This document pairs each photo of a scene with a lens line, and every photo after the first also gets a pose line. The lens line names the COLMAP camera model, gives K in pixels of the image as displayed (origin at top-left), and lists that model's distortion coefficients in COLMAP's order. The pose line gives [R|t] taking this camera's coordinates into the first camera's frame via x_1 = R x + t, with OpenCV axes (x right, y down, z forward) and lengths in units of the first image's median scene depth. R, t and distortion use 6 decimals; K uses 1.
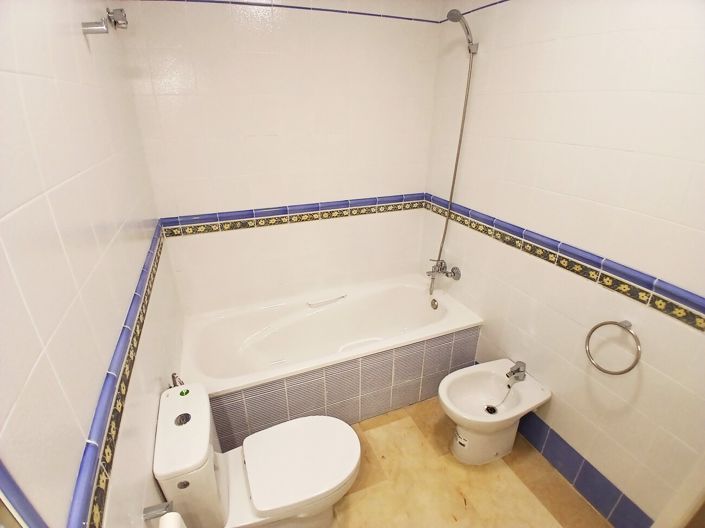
lens RADIAL K [[349.5, 0, 353.6], [0, 349.5, 269.8], [0, 0, 1]] dist [0.002665, -0.043943]
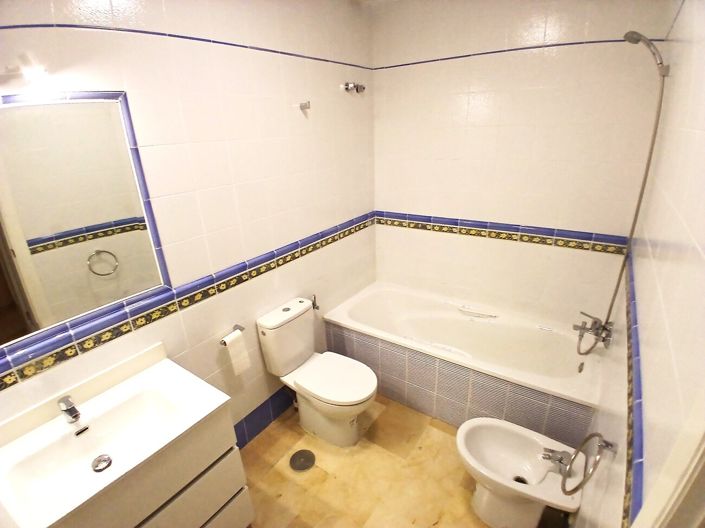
lens RADIAL K [[349.5, 0, 353.6], [0, 349.5, 269.8], [0, 0, 1]] dist [0.002665, -0.043943]
pose [[0.542915, 0.291152, -0.787701, 0.602770], [-0.306714, 0.941926, 0.136757, -0.077203], [0.781773, 0.167352, 0.600686, 0.058072]]
